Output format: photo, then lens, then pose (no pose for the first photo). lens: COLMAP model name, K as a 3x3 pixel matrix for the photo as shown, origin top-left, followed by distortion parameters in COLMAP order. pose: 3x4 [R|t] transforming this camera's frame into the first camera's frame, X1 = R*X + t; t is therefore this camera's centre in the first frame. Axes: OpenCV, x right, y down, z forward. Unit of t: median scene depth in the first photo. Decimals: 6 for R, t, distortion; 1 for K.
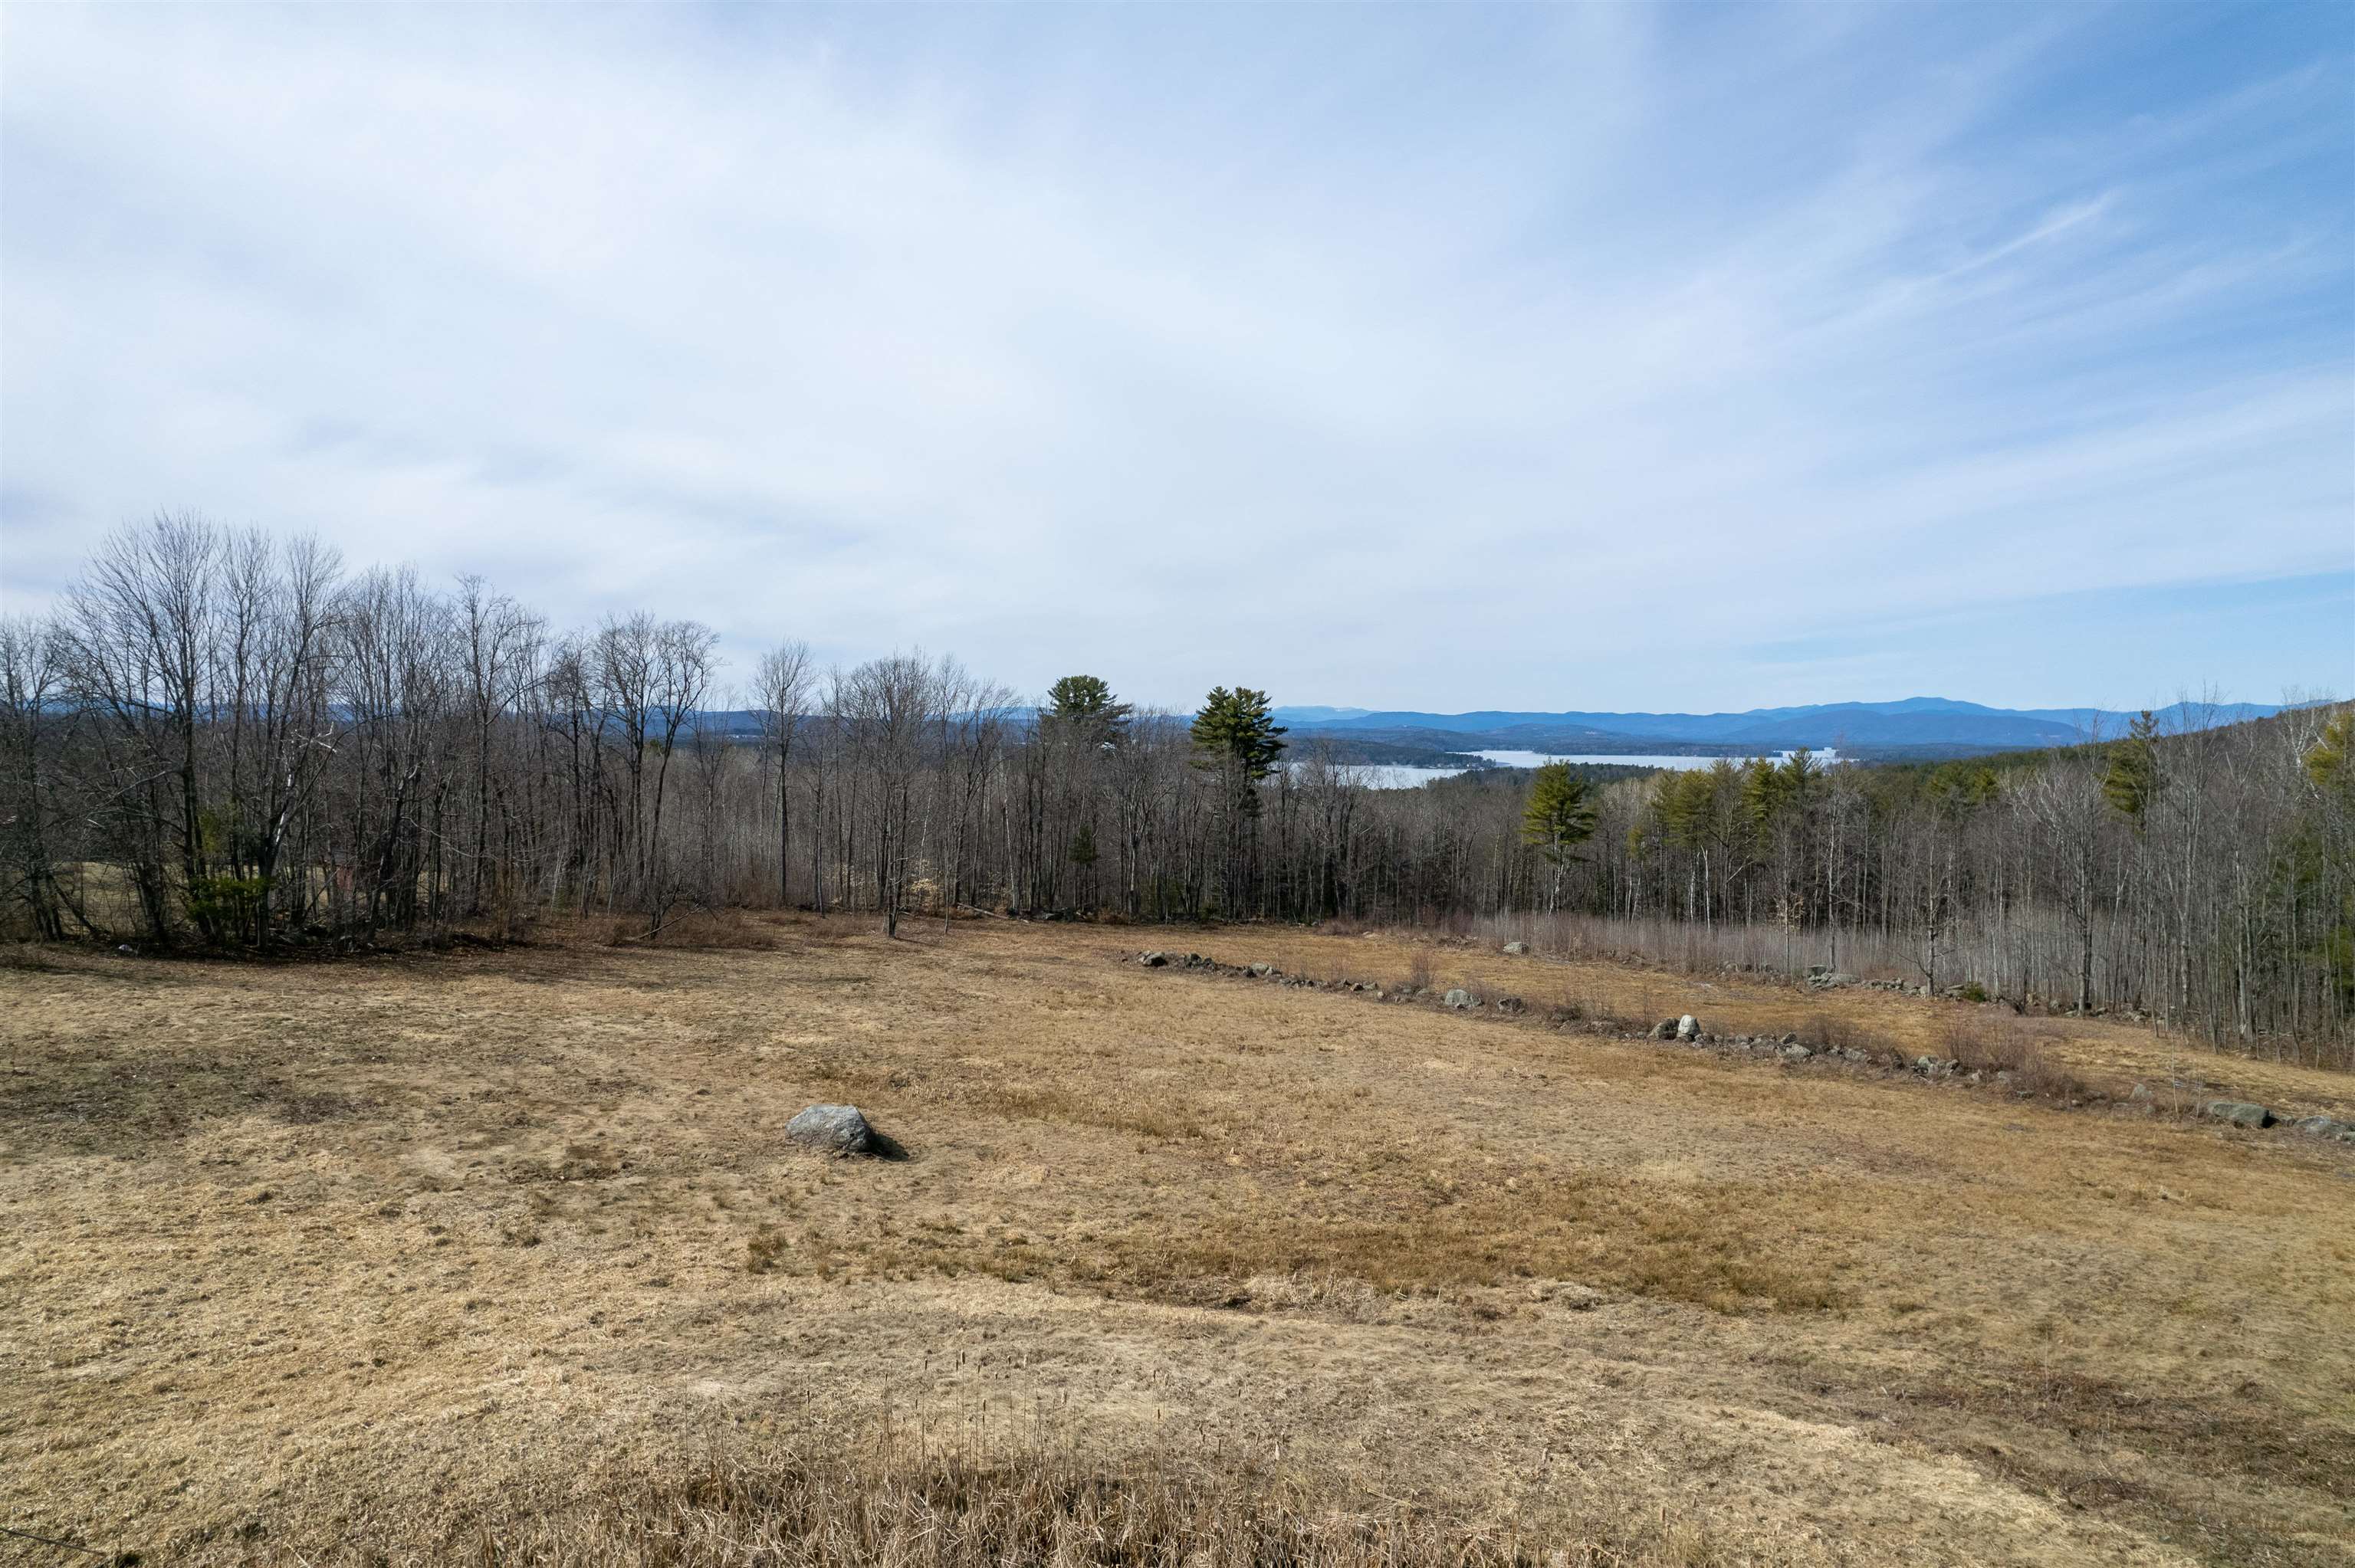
lens RADIAL K [[1508.6, 0, 1172.5], [0, 1508.6, 803.0], [0, 0, 1]] dist [-0.075044, 0.067788]
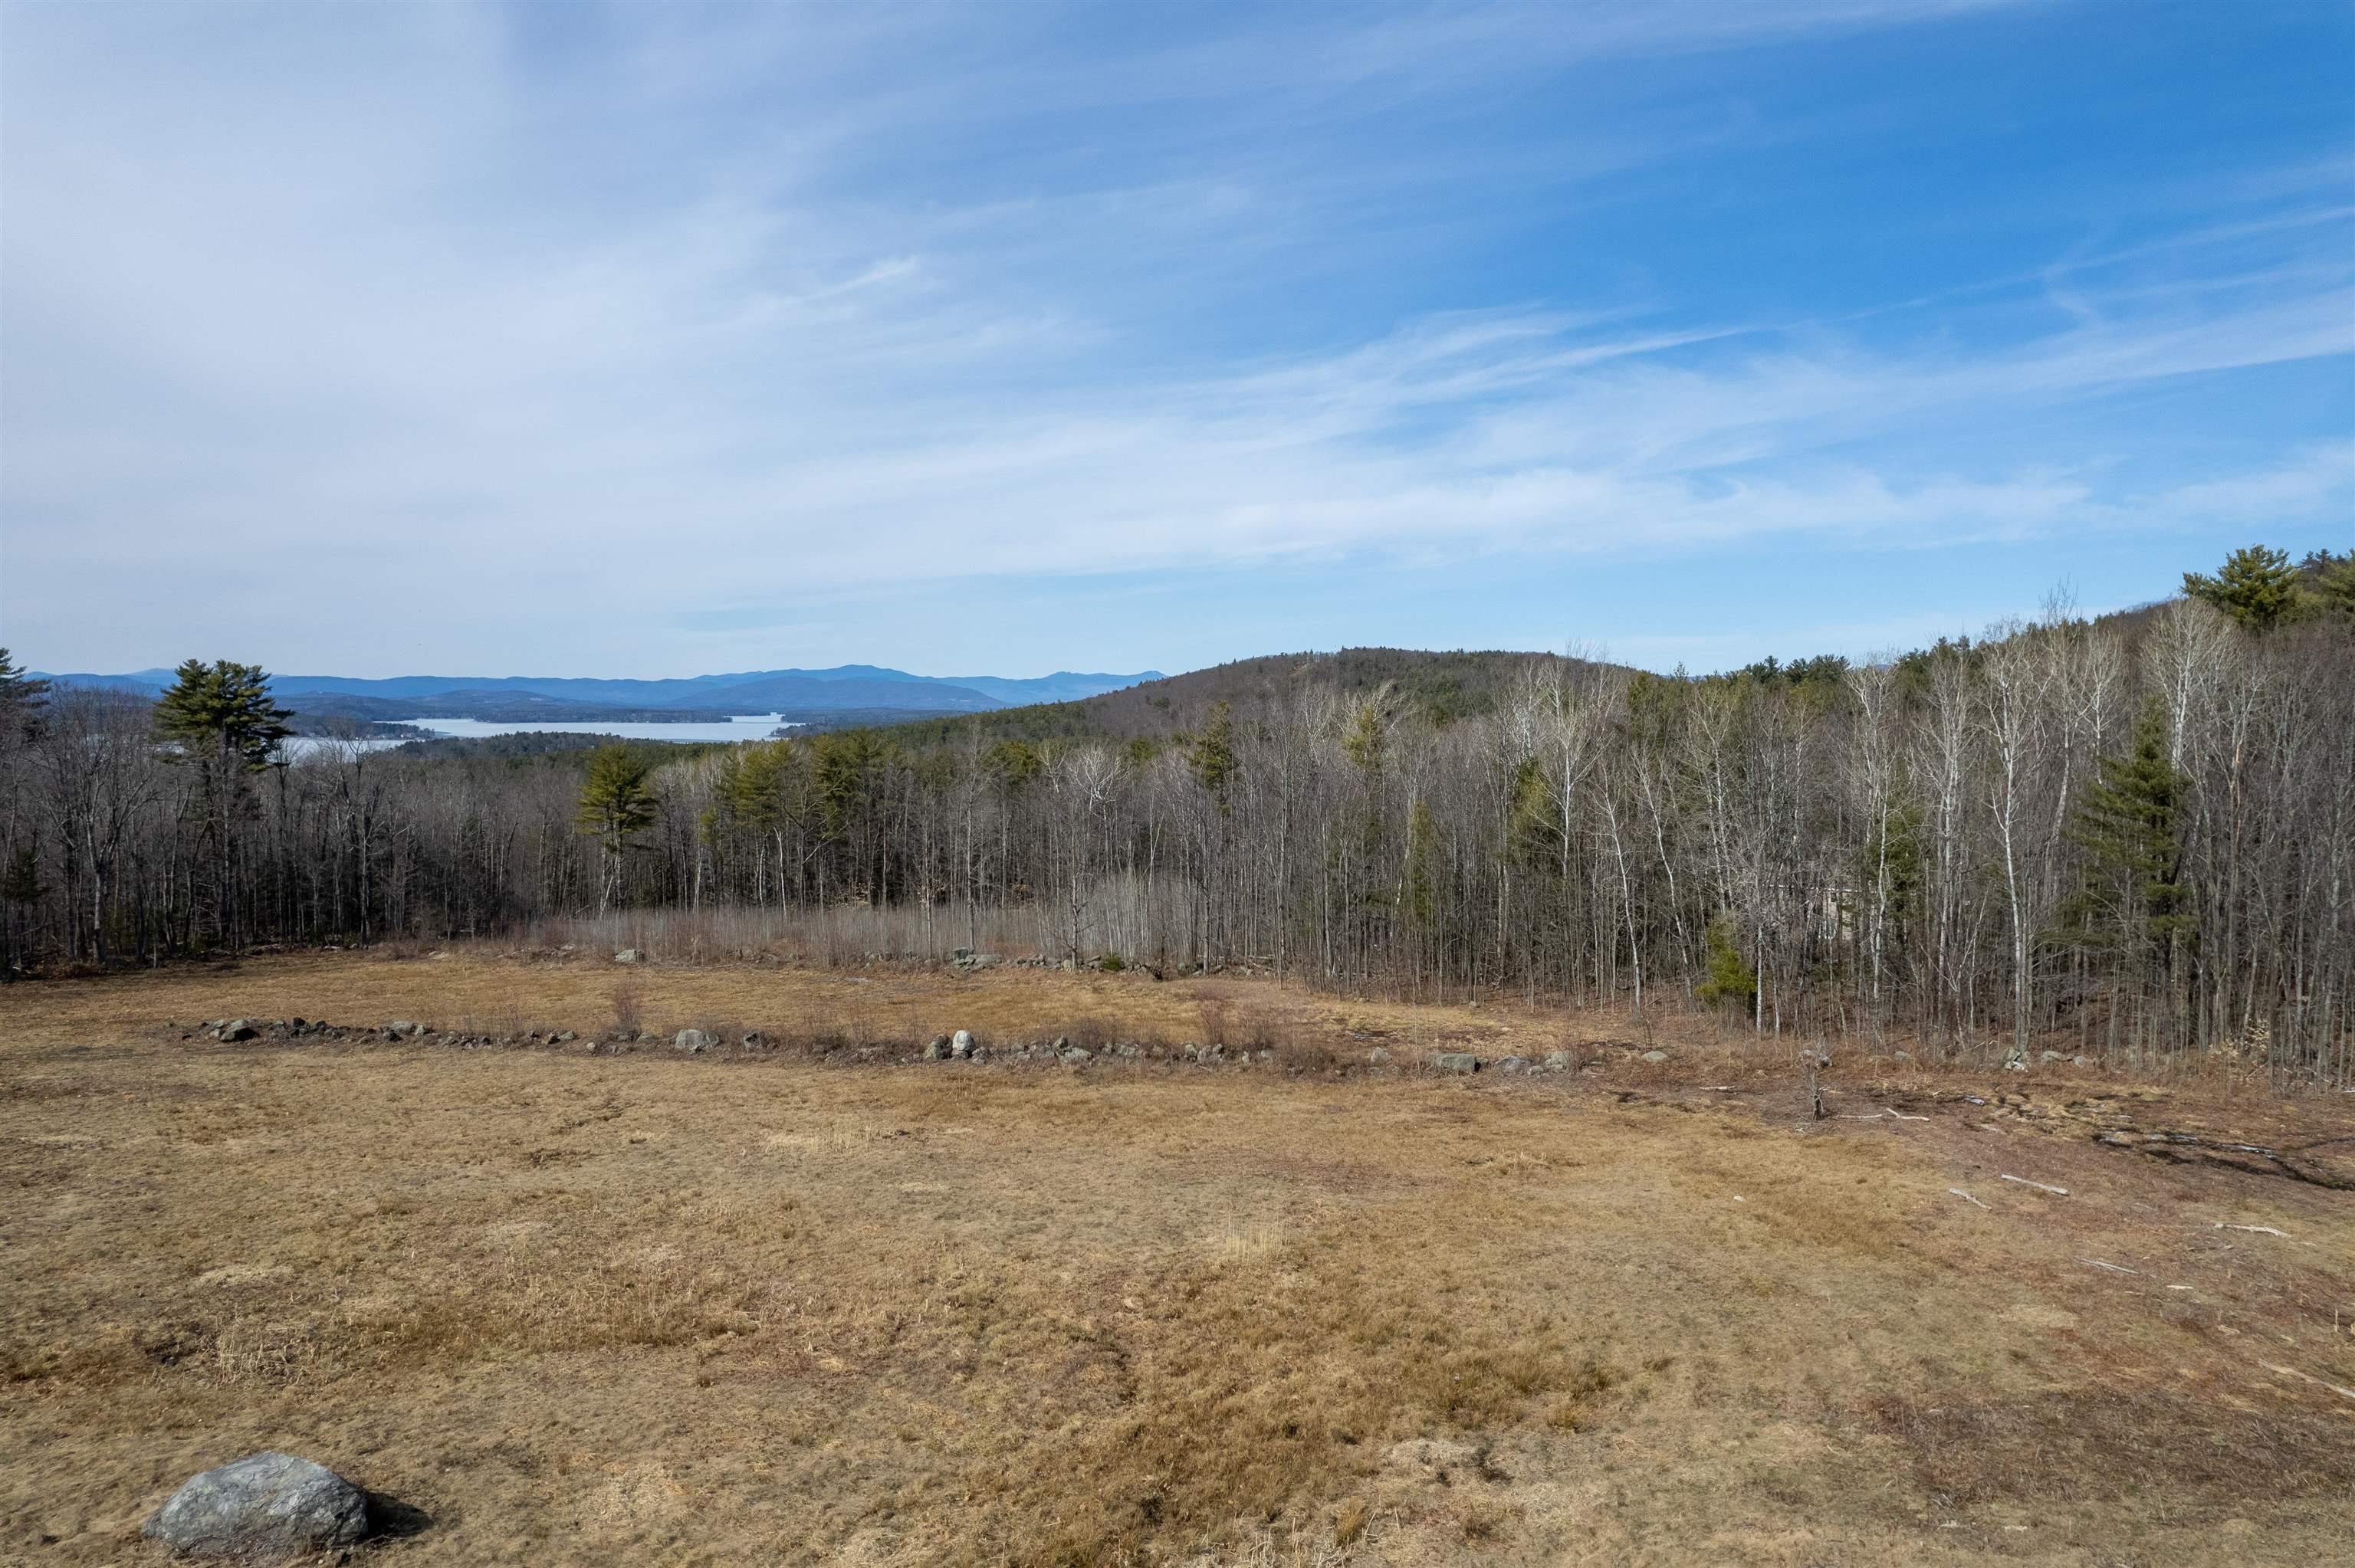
lens RADIAL K [[1508.6, 0, 1149.1], [0, 1508.6, 805.7], [0, 0, 1]] dist [-0.075044, 0.067788]
pose [[0.780946, -0.044774, 0.622992, -0.066312], [0.028237, 0.998938, 0.036397, -0.014433], [-0.623960, -0.010832, 0.781381, 0.074681]]
